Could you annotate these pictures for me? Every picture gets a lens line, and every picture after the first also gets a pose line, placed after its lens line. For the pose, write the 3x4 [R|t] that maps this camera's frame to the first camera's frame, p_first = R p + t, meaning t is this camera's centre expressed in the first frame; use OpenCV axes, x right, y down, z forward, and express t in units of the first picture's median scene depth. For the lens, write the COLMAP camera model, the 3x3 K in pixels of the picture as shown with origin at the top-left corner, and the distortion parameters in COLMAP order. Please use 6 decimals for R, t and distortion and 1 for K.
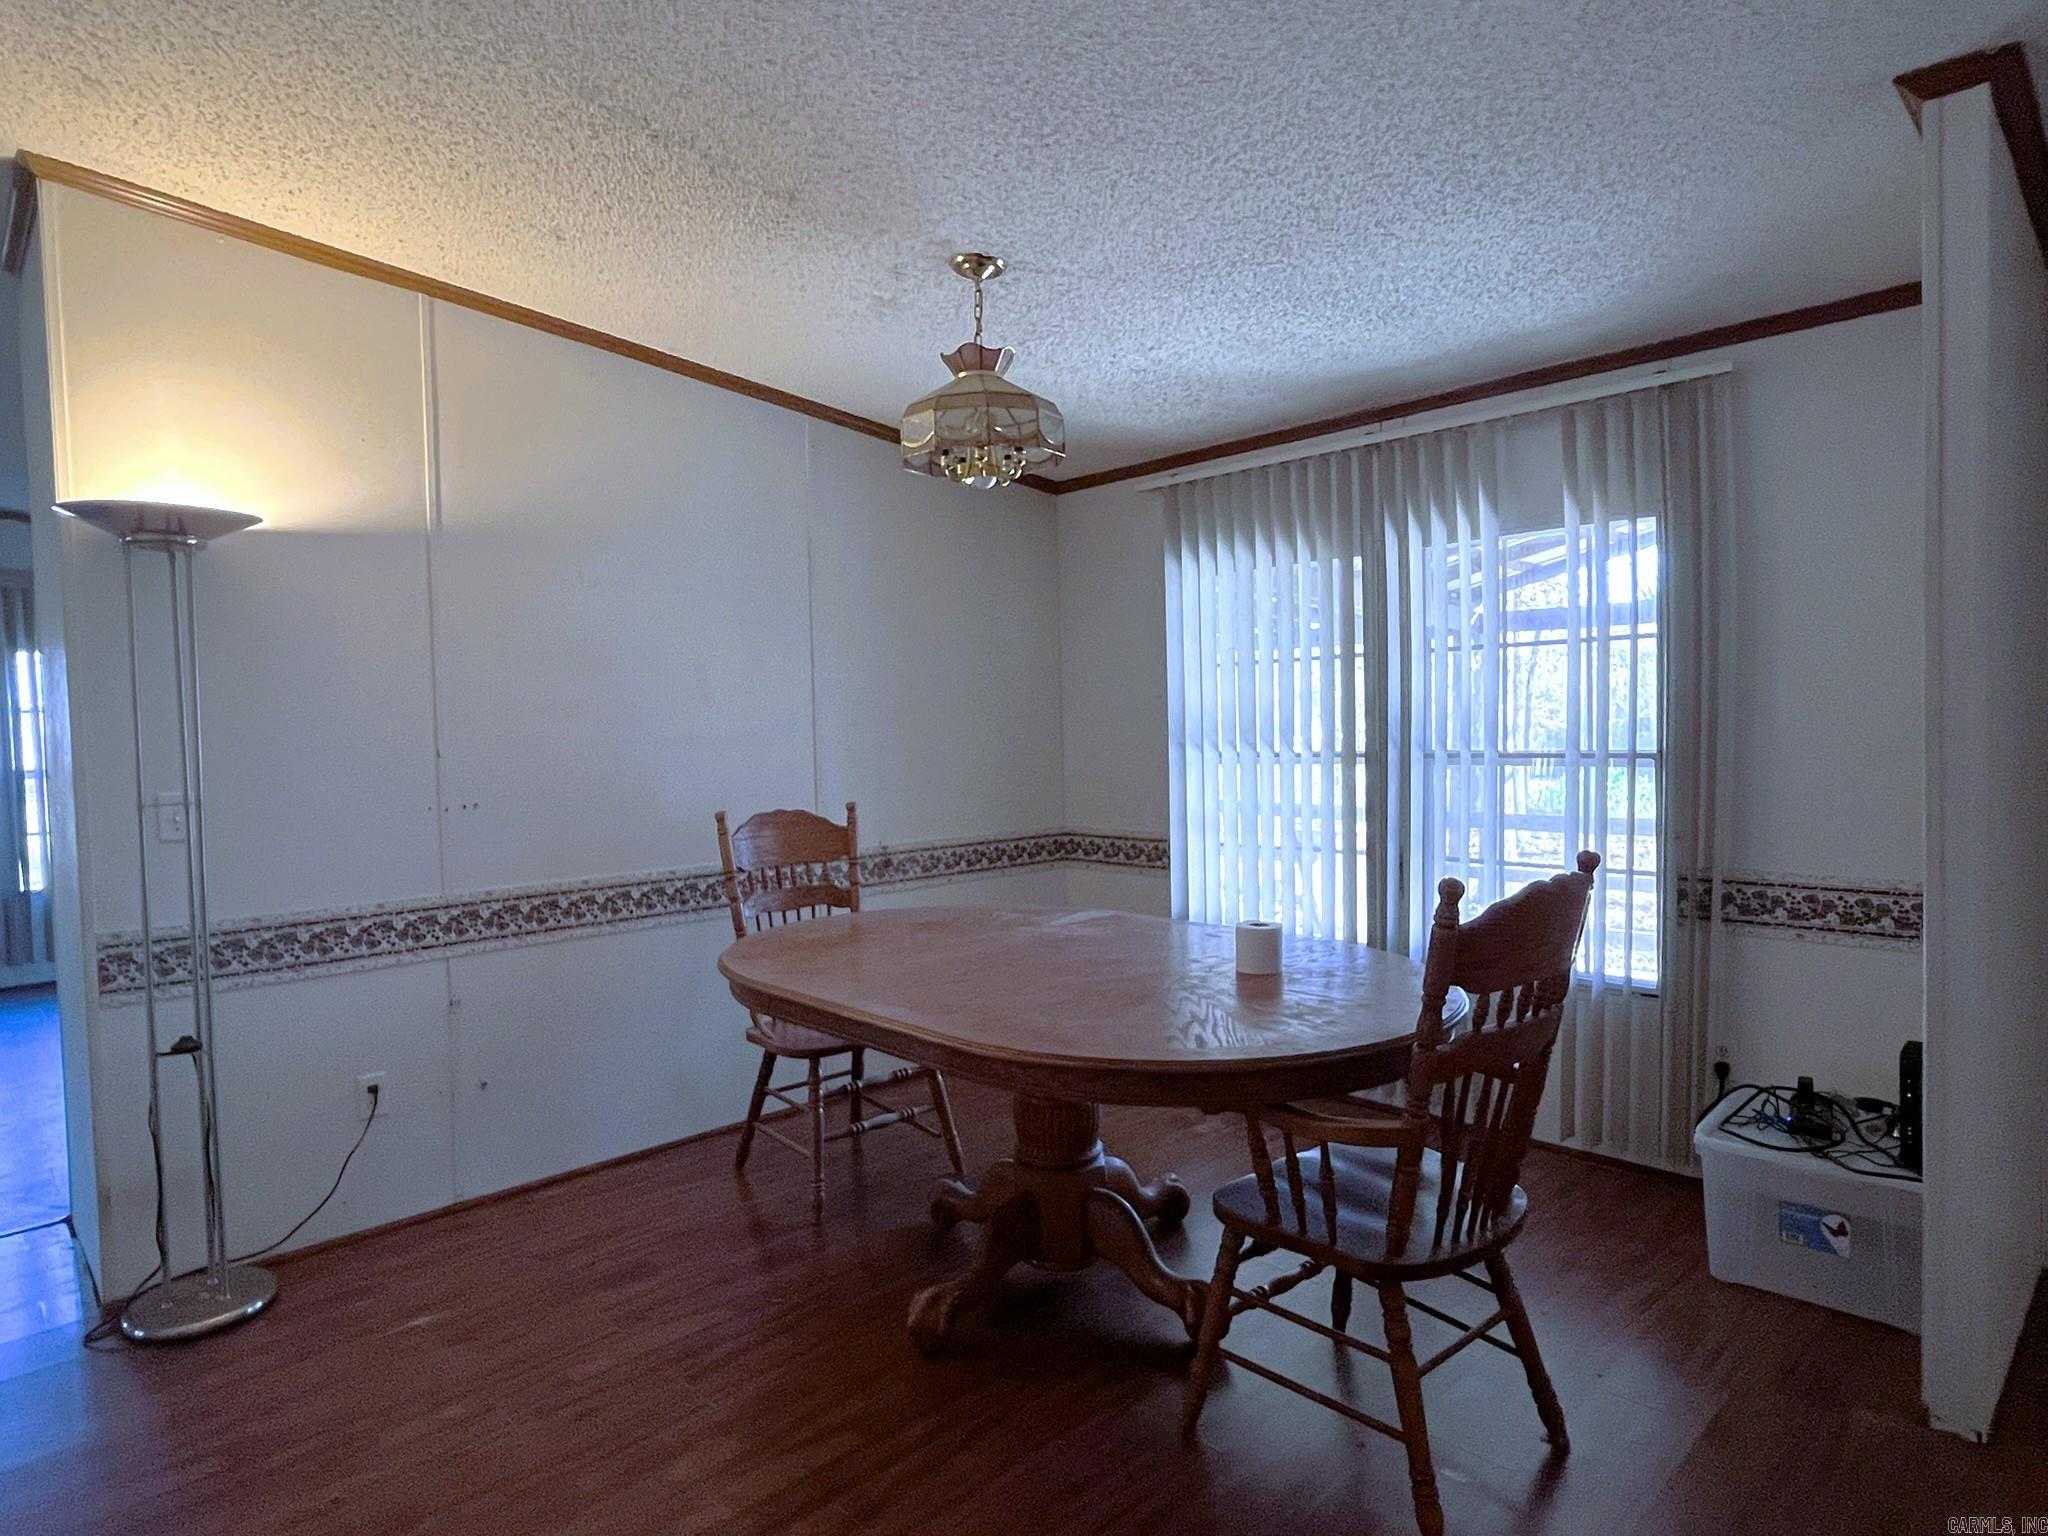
lens RADIAL K [[1154.1, 0, 1026.0], [0, 1154.1, 777.4], [0, 0, 1]] dist [-0.011646, 0.003399]
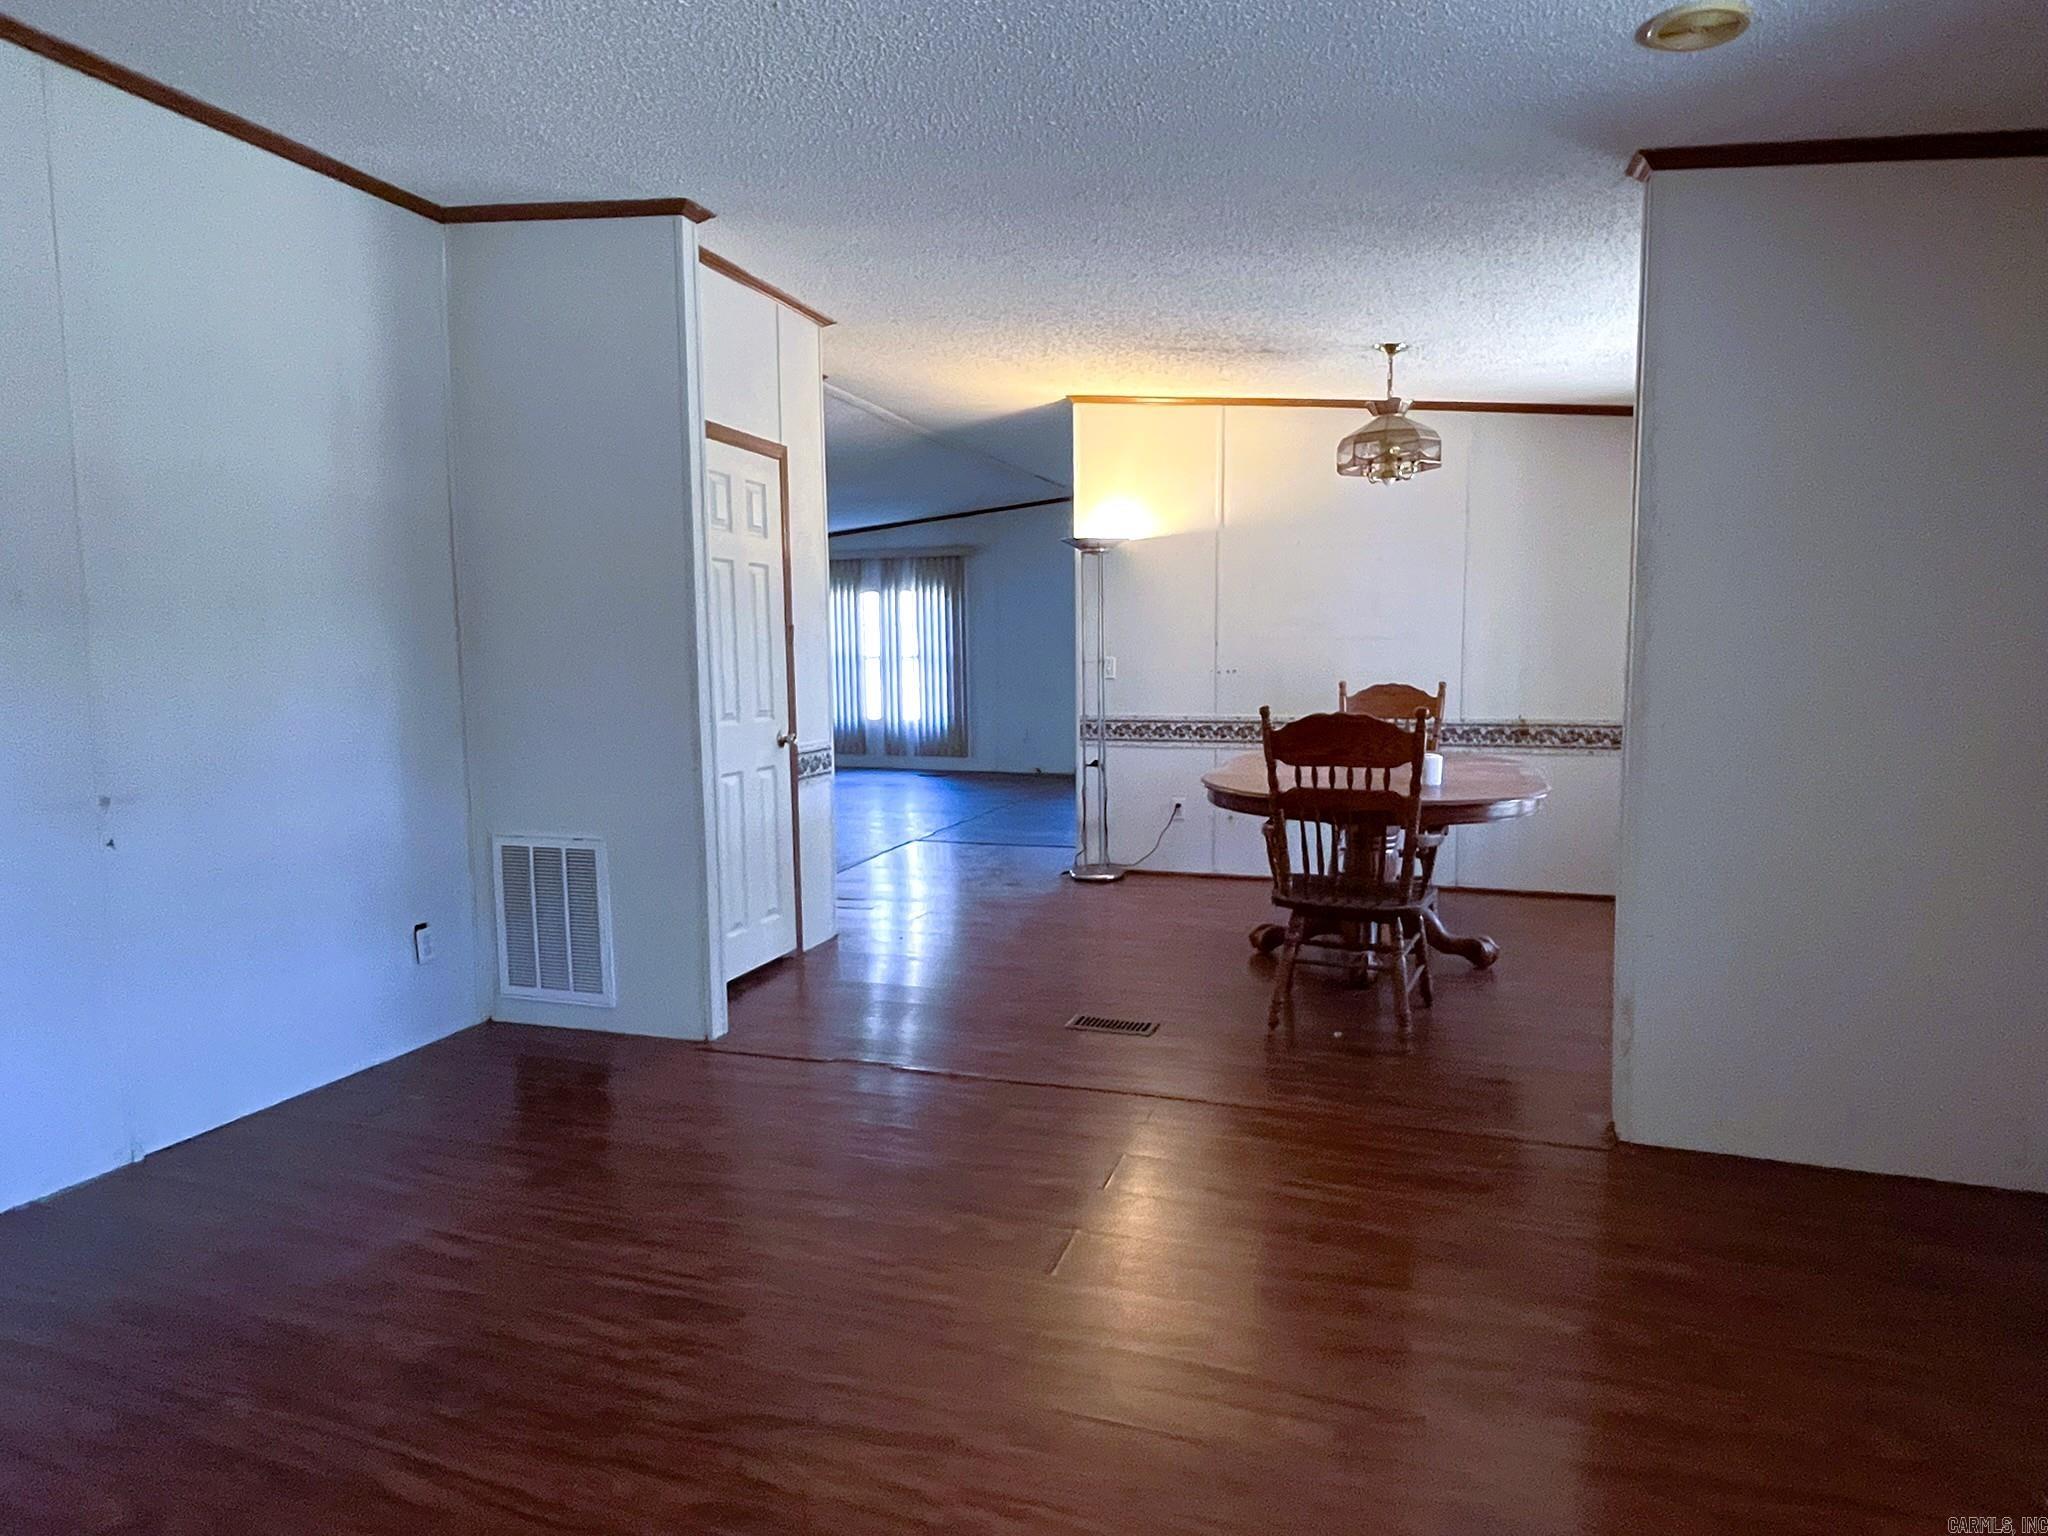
lens RADIAL K [[1154.1, 0, 1022.0], [0, 1154.1, 756.3], [0, 0, 1]] dist [-0.011646, 0.003399]
pose [[0.455439, 0.104513, -0.884111, 1.008409], [-0.040486, 0.994489, 0.096706, -0.005203], [0.889346, -0.008250, 0.457161, -0.174033]]
